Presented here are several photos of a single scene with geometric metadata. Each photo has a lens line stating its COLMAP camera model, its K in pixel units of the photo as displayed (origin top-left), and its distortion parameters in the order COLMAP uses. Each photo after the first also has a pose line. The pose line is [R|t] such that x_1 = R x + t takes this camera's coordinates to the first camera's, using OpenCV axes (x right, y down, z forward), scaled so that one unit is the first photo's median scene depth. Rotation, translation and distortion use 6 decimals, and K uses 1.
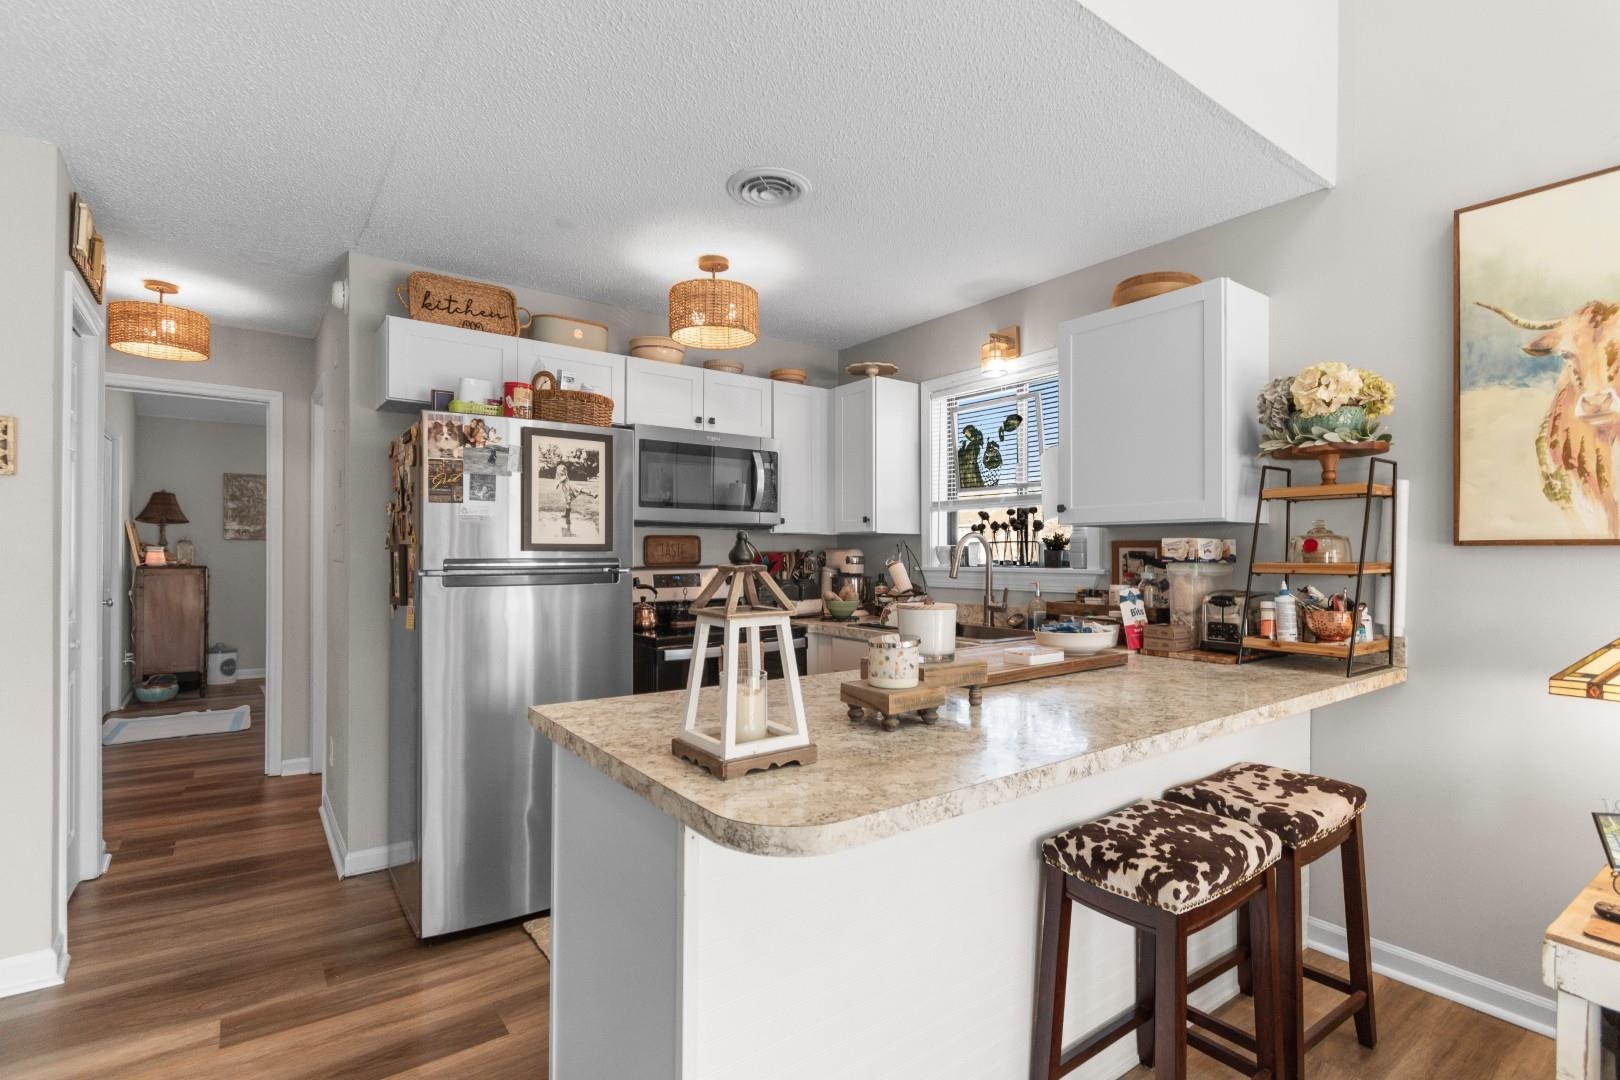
lens RADIAL K [[763.4, 0, 810.9], [0, 763.4, 550.4], [0, 0, 1]] dist [0.001694, -0.001365]
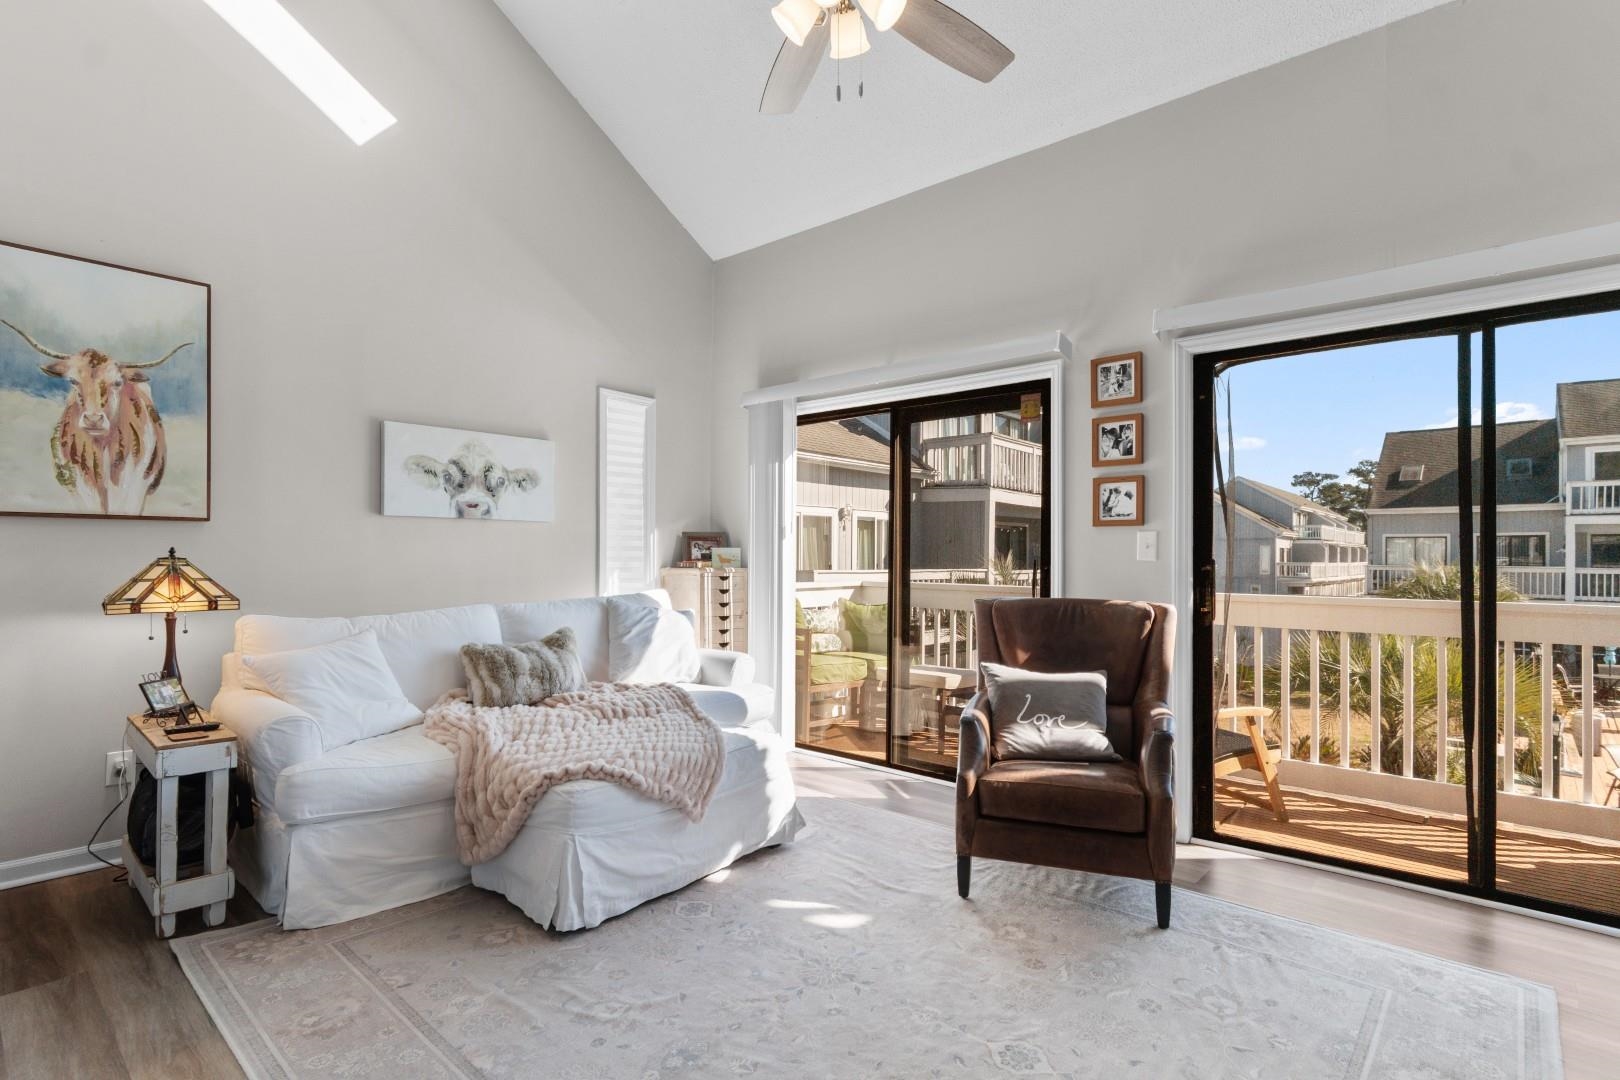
lens RADIAL K [[797.2, 0, 807.9], [0, 797.2, 548.9], [0, 0, 1]] dist [0.000607, 0.000765]
pose [[-0.200197, 0.004979, 0.979743, -0.510673], [-0.005200, 0.999968, -0.006145, 0.037713], [-0.979742, -0.006325, -0.200165, -0.018523]]
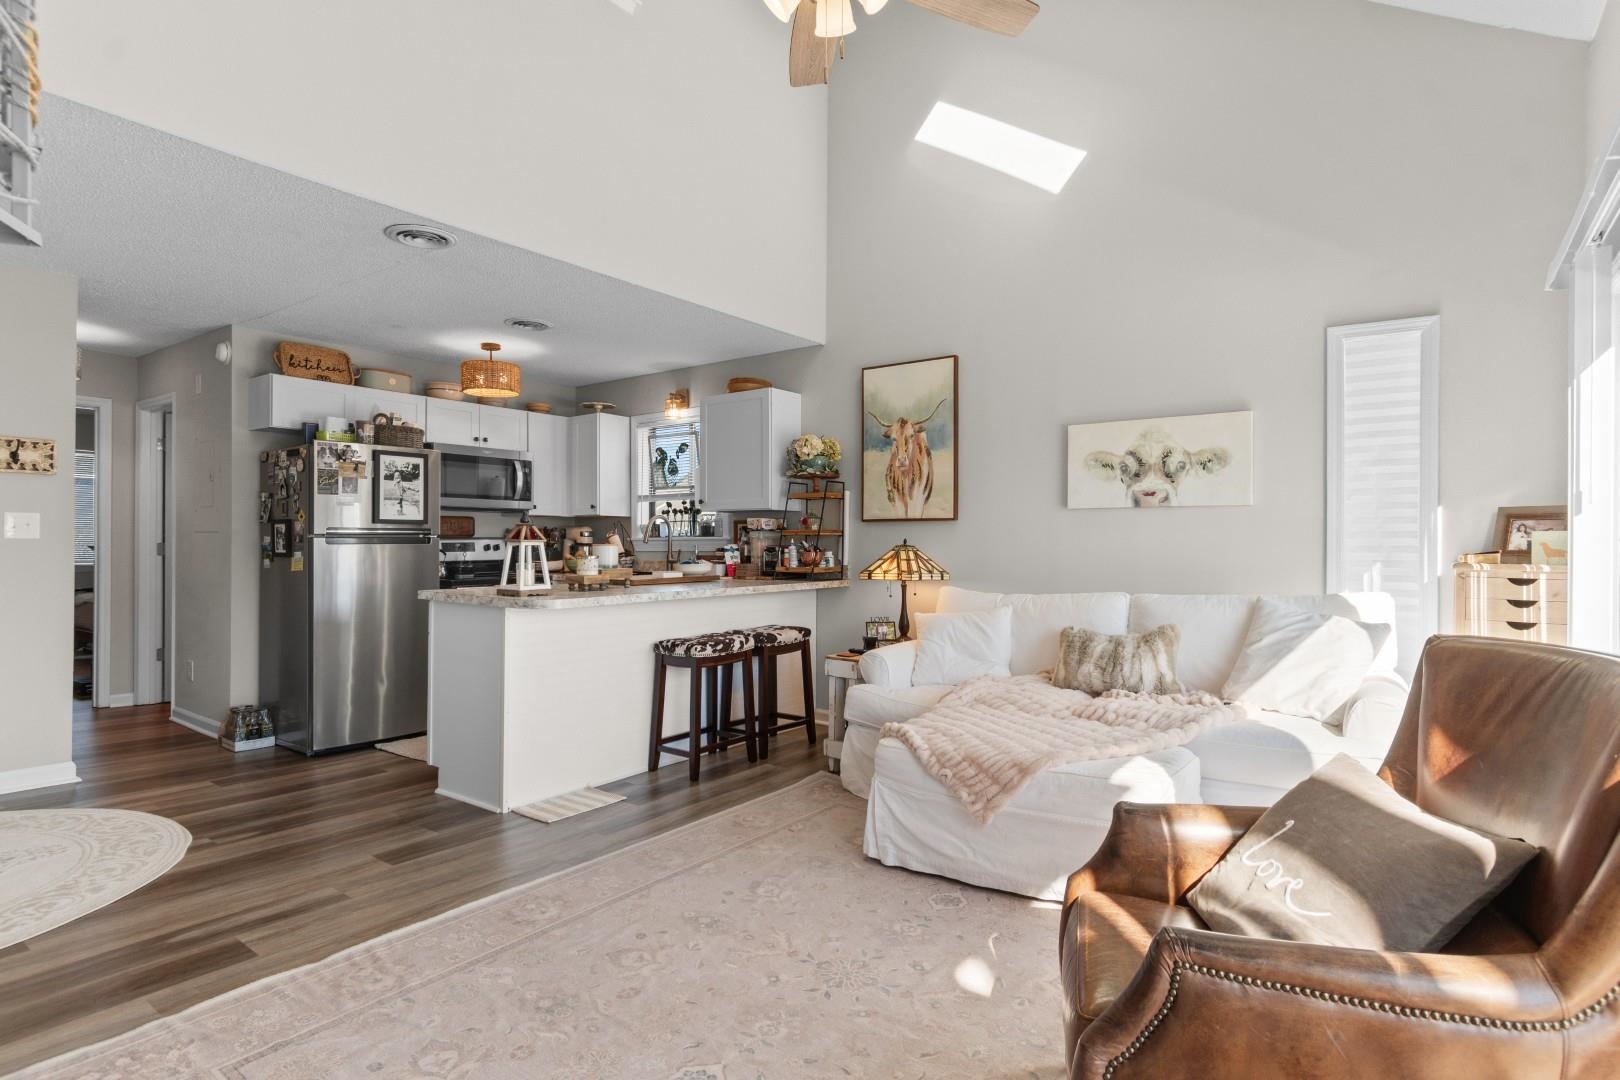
lens RADIAL K [[840.1, 0, 814.9], [0, 840.1, 538.2], [0, 0, 1]] dist [0.002948, -0.001834]
pose [[0.957052, -0.000475, 0.289917, 0.014164], [0.001080, 0.999998, -0.001926, 0.035545], [-0.289916, 0.002156, 0.957050, -0.988826]]
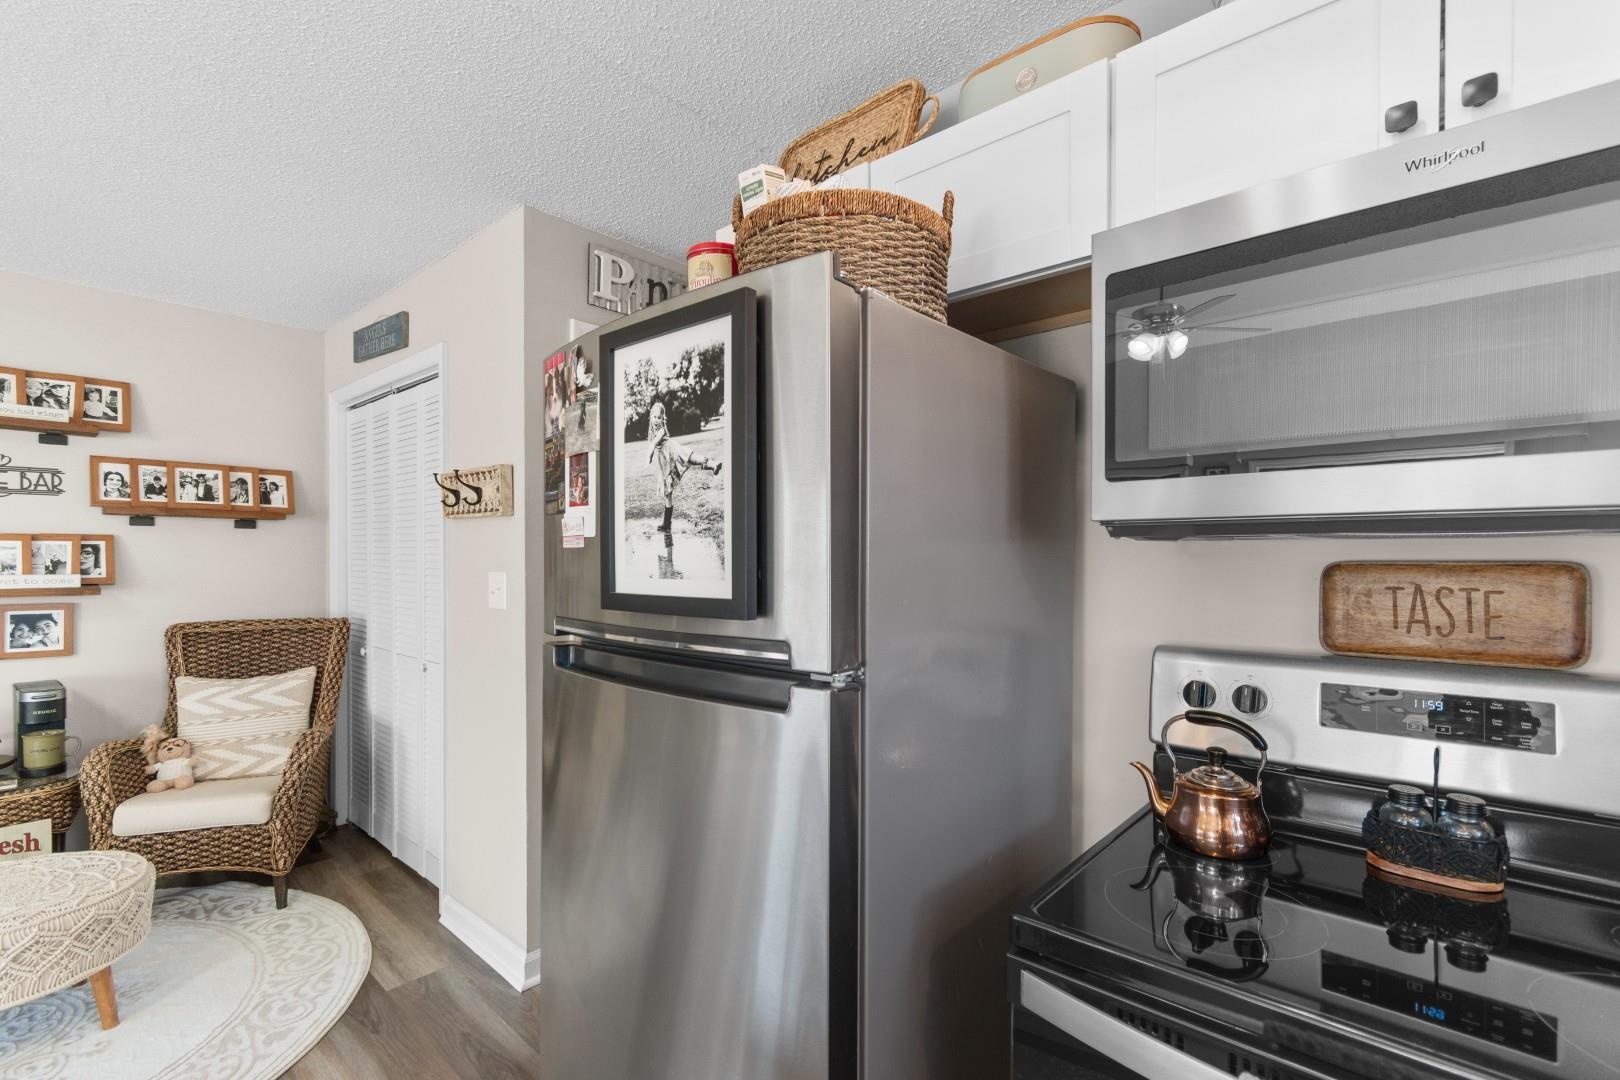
lens RADIAL K [[723.6, 0, 813.2], [0, 723.6, 562.2], [0, 0, 1]] dist [0.003568, -0.001269]
pose [[0.202008, 0.001387, -0.979383, 0.068244], [-0.001699, 0.999998, 0.001066, -0.026096], [0.979382, 0.001449, 0.202010, 0.967413]]
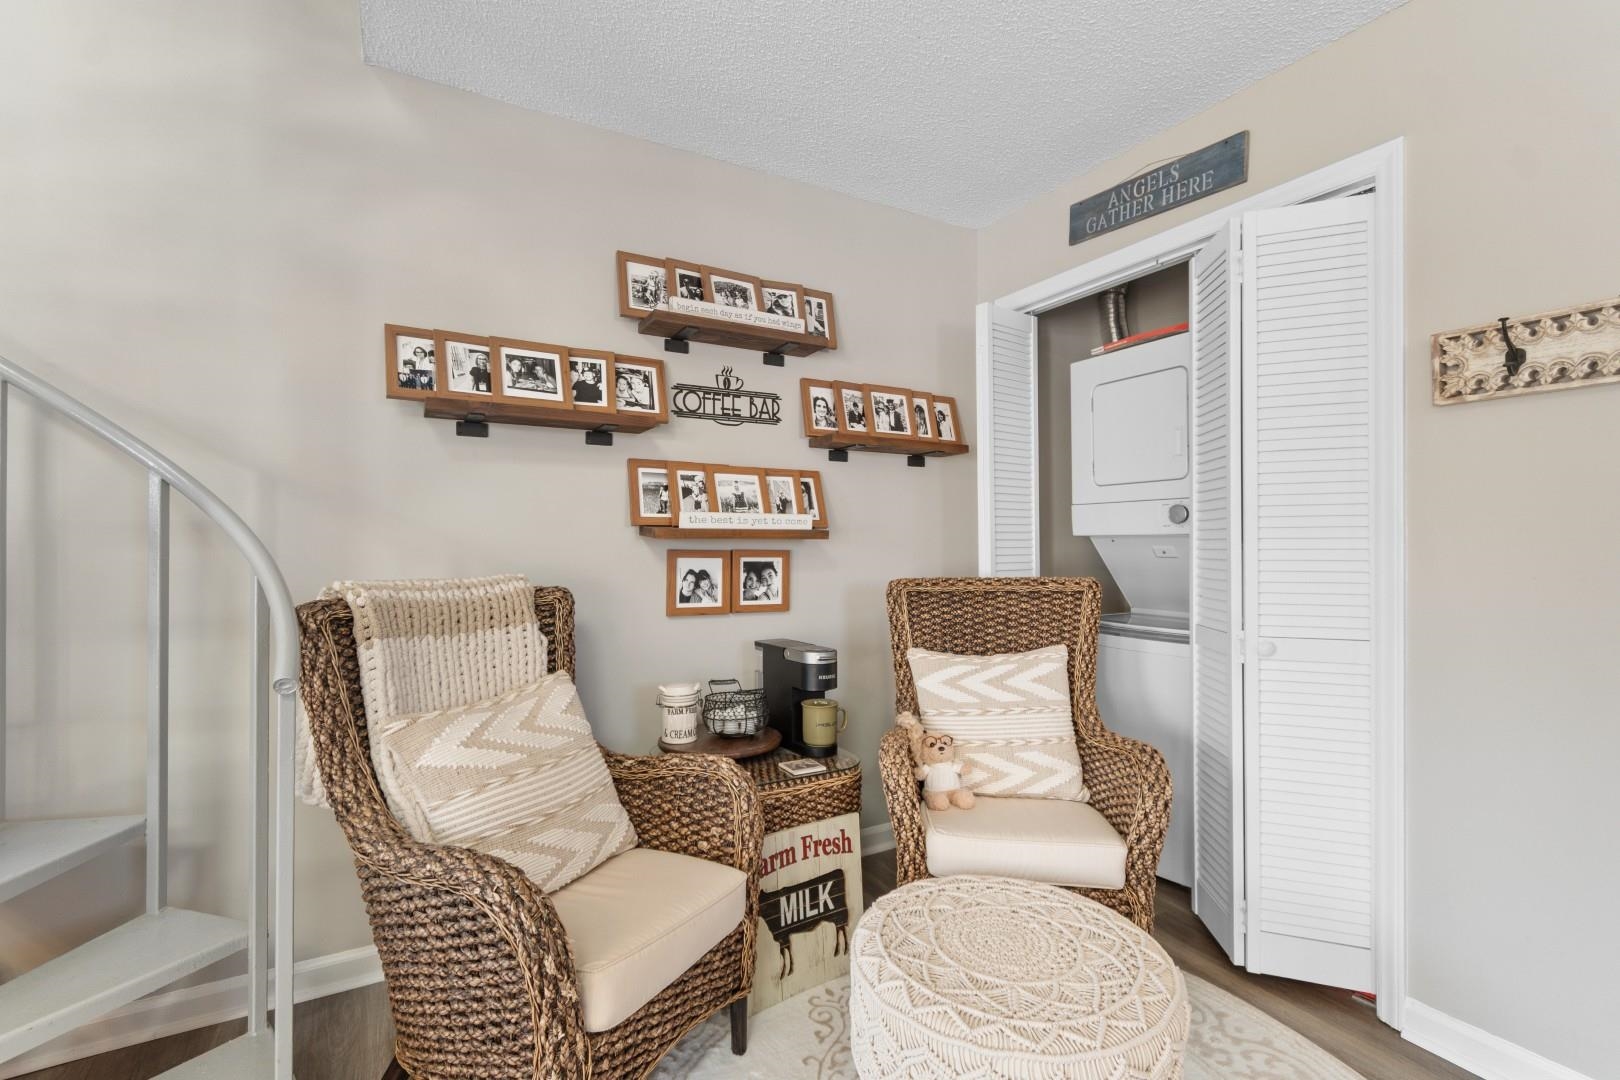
lens RADIAL K [[723.6, 0, 811.8], [0, 723.6, 544.5], [0, 0, 1]] dist [0.003568, -0.001269]
pose [[-0.126385, -0.007483, -0.991953, -0.299631], [0.000431, 0.999971, -0.007598, 0.037974], [0.991981, -0.001388, -0.126378, 0.250584]]
